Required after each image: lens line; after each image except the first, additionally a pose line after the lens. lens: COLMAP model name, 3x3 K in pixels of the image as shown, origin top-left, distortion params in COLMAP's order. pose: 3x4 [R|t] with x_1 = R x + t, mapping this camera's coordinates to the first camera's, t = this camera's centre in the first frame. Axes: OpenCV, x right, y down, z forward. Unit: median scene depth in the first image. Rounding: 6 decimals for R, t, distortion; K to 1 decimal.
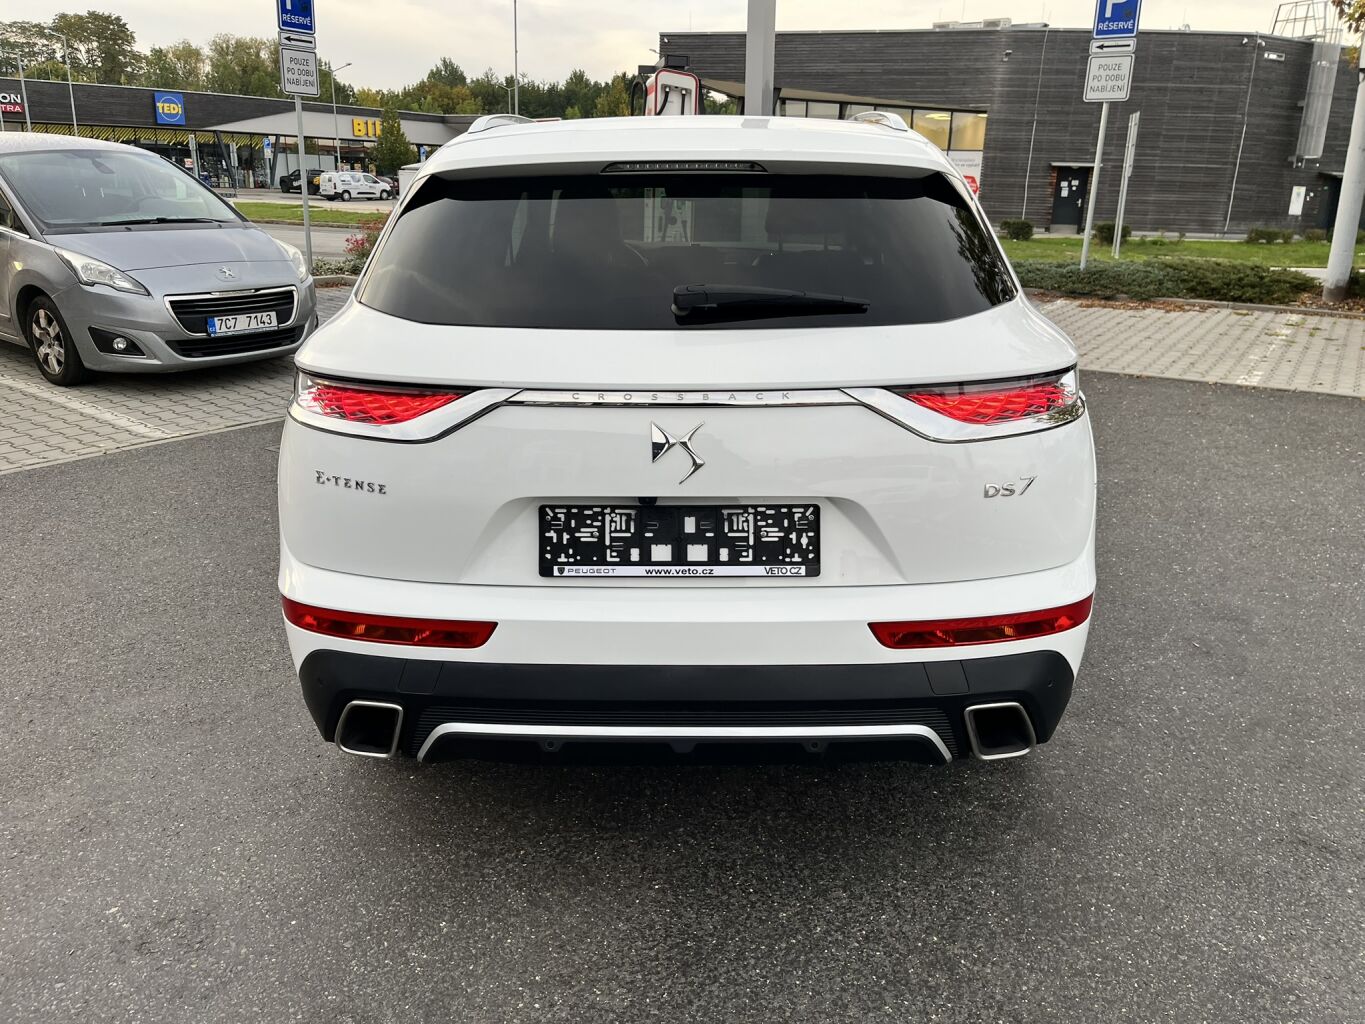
lens RADIAL K [[1033.6, 0, 690.2], [0, 1033.6, 504.8], [0, 0, 1]] dist [0.048079, -0.066153]
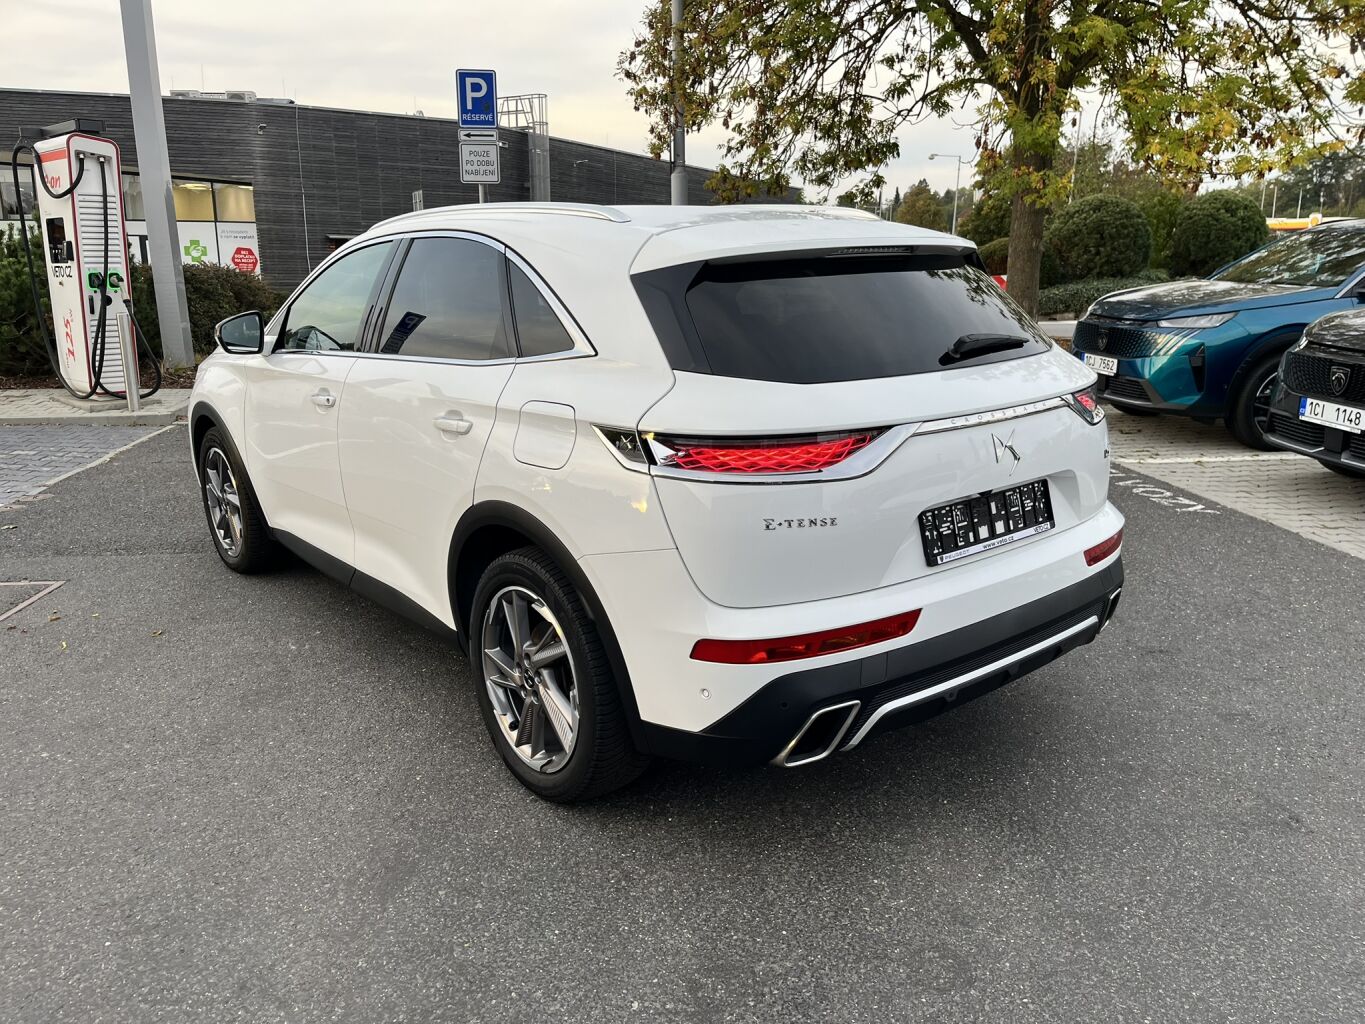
lens RADIAL K [[1033.6, 0, 688.9], [0, 1033.6, 523.6], [0, 0, 1]] dist [0.048079, -0.066153]
pose [[0.763966, -0.174336, 0.621259, -0.785290], [0.202731, 0.978905, 0.025398, -0.051877], [-0.612582, 0.106545, 0.783193, 0.115888]]
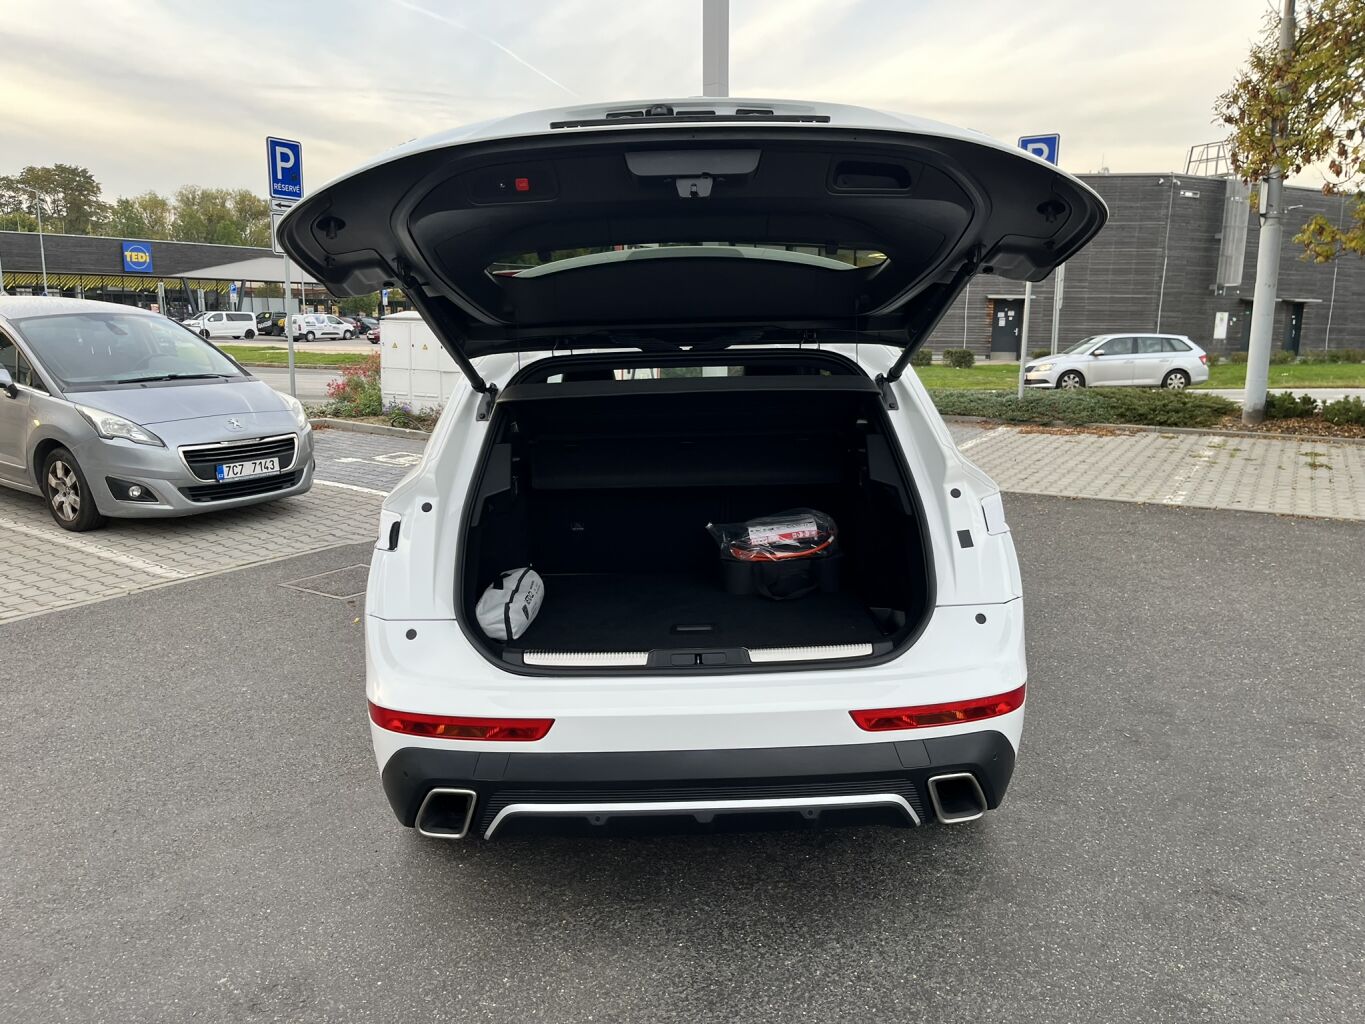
lens RADIAL K [[1033.6, 0, 678.3], [0, 1033.6, 512.3], [0, 0, 1]] dist [0.048079, -0.066153]
pose [[0.999283, -0.023832, 0.029410, -0.045081], [0.026995, 0.993305, -0.112323, 0.006581], [-0.026536, 0.113036, 0.993236, -0.186207]]
